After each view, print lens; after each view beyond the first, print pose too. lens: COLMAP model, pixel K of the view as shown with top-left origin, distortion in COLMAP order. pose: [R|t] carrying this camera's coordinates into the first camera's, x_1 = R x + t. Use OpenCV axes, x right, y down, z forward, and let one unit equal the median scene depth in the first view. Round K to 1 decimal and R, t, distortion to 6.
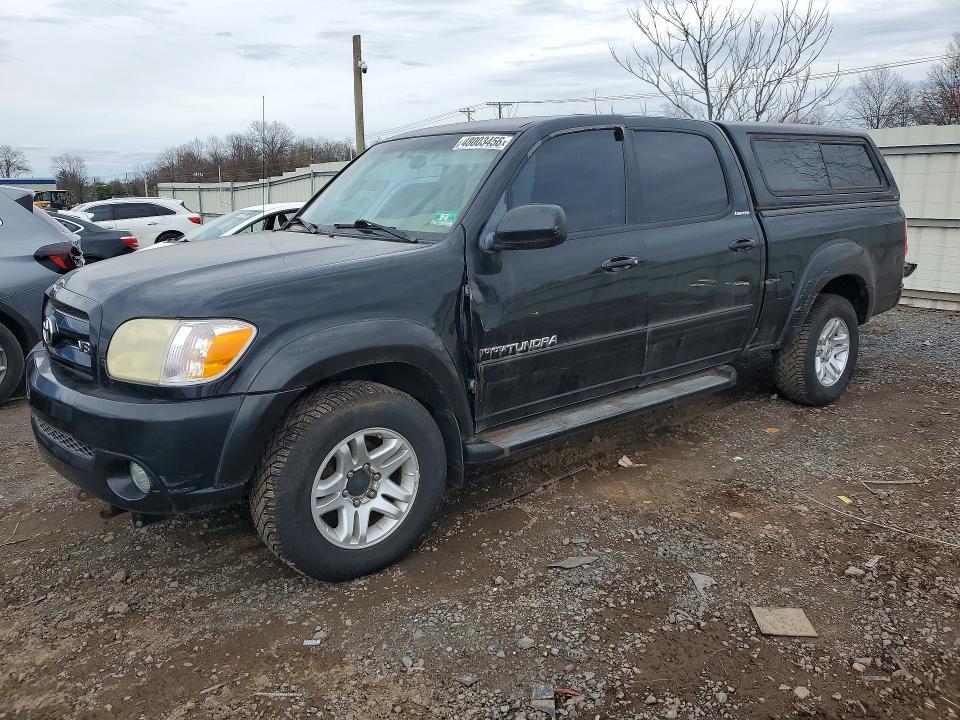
lens RADIAL K [[759.7, 0, 480.0], [0, 759.7, 360.0], [0, 0, 1]] dist [0.002052, -0.001381]
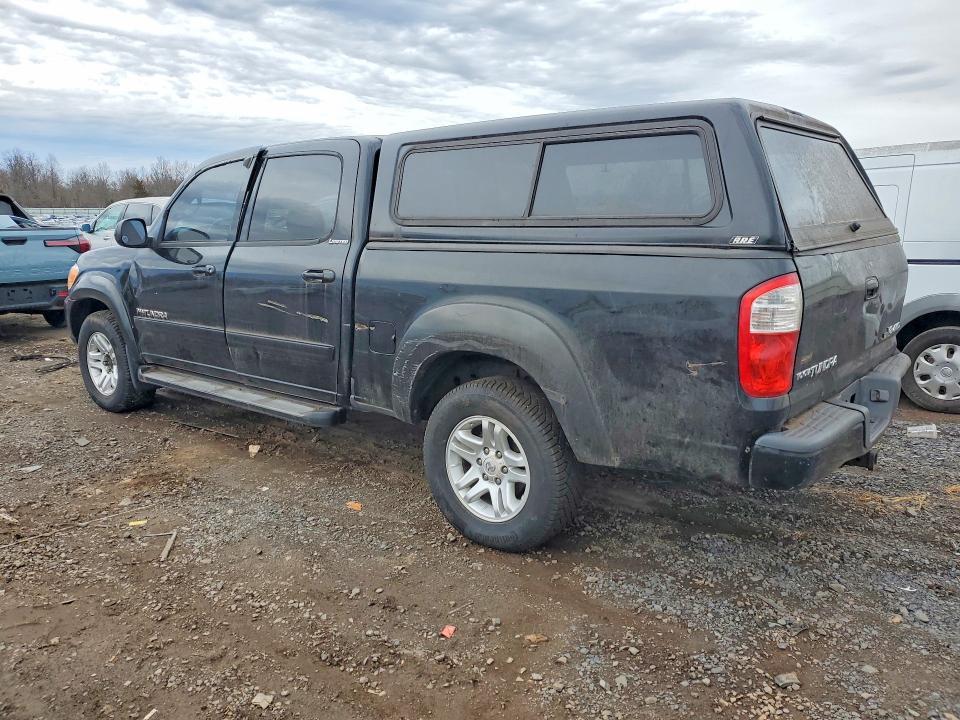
lens RADIAL K [[759.7, 0, 480.0], [0, 759.7, 360.0], [0, 0, 1]] dist [0.002052, -0.001381]
pose [[0.206176, 0.209902, -0.955737, 1.279576], [-0.217019, 0.962206, 0.164506, -0.247109], [0.954146, 0.173496, 0.243936, 0.985521]]
